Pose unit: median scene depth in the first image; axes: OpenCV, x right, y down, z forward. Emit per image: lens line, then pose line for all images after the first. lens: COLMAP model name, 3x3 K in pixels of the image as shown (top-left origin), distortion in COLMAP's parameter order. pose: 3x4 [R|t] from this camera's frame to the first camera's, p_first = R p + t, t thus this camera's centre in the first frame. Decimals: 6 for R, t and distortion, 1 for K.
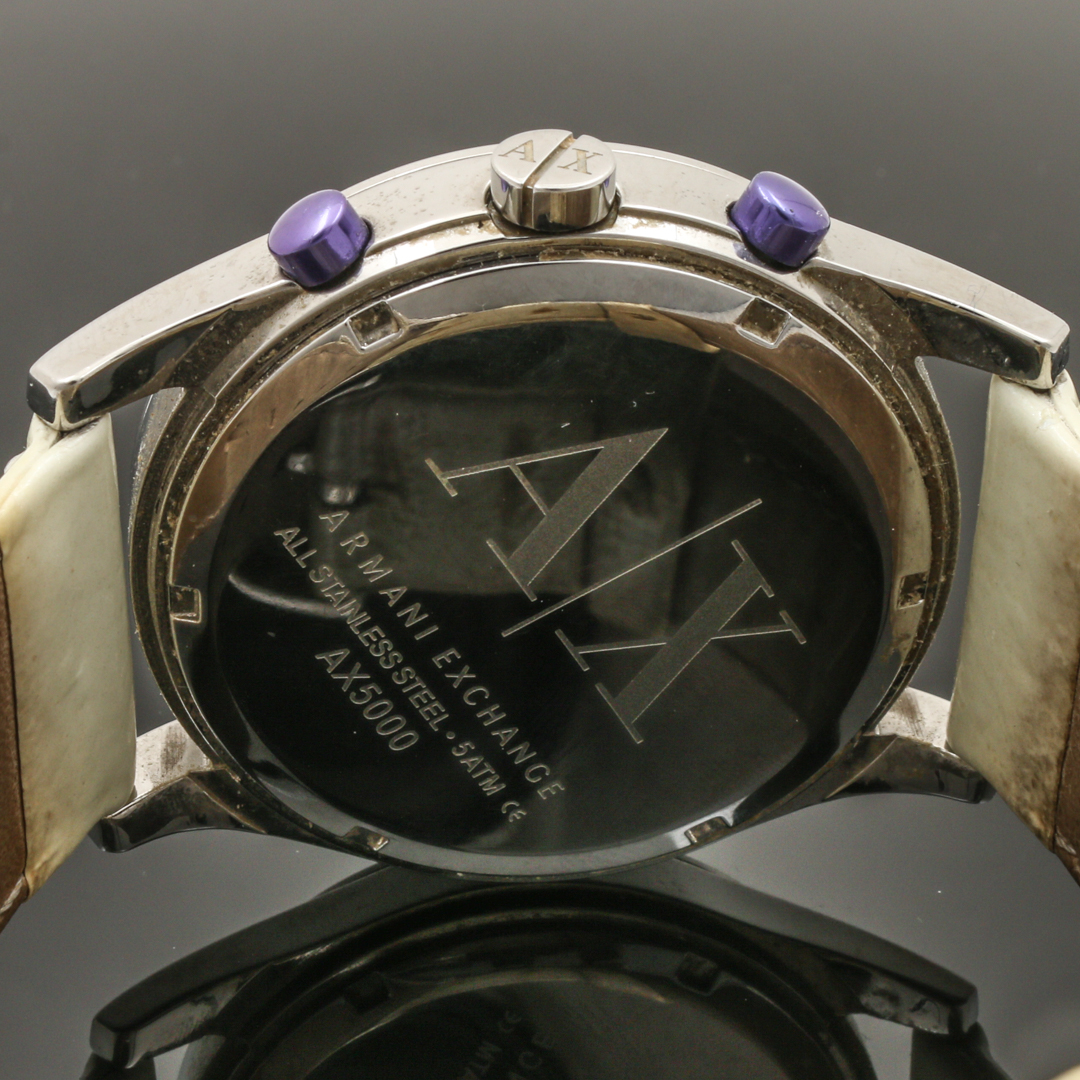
lens RADIAL K [[2164.2, 0, 540.0], [0, 2164.2, 540.0], [0, 0, 1]] dist [-0.029816, 0.337905]
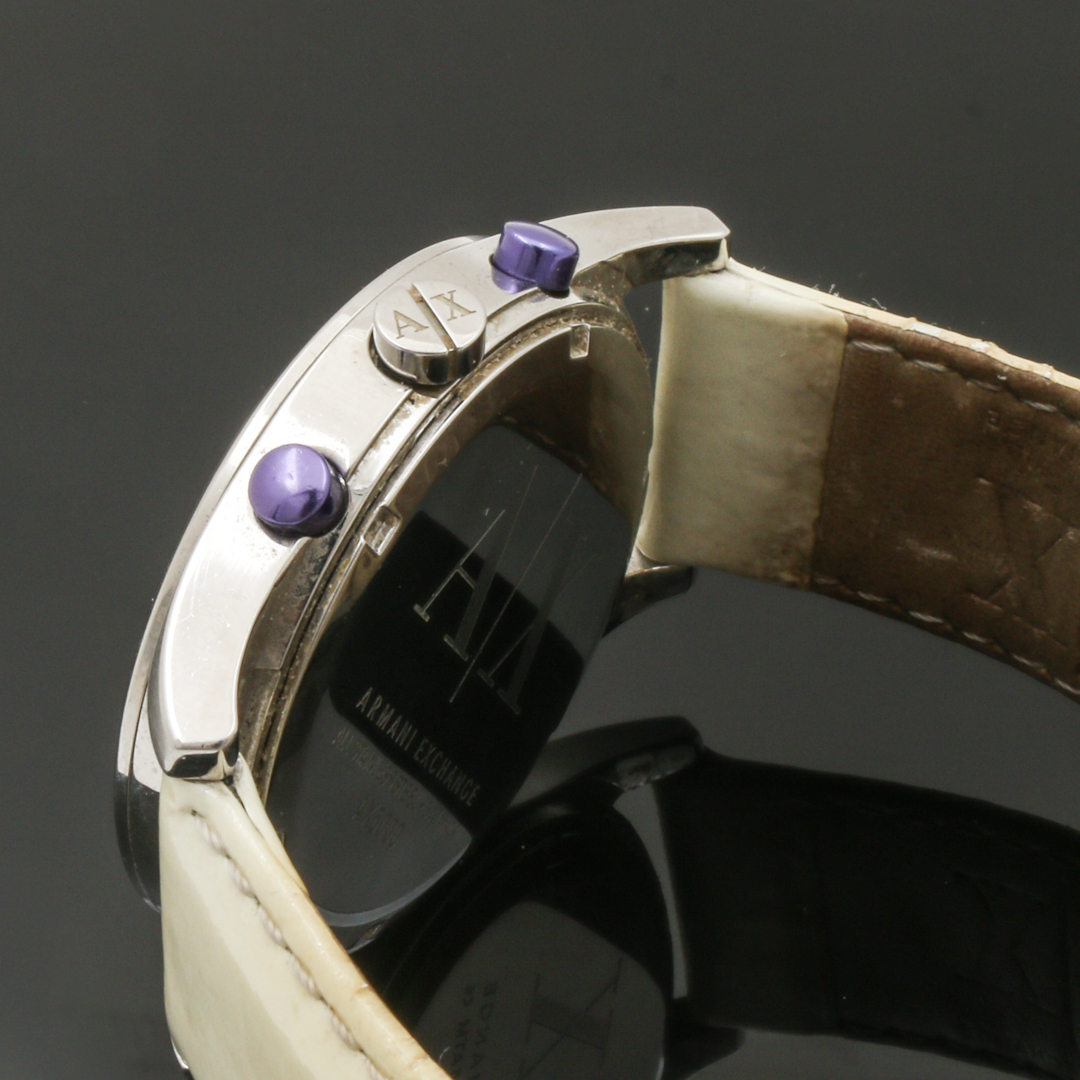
lens RADIAL K [[2164.2, 0, 540.0], [0, 2164.2, 540.0], [0, 0, 1]] dist [-0.029816, 0.337905]
pose [[0.753224, -0.535524, 0.381925, -0.358766], [0.488477, 0.844271, 0.220448, -0.244525], [-0.440504, 0.020515, 0.897516, -0.007741]]
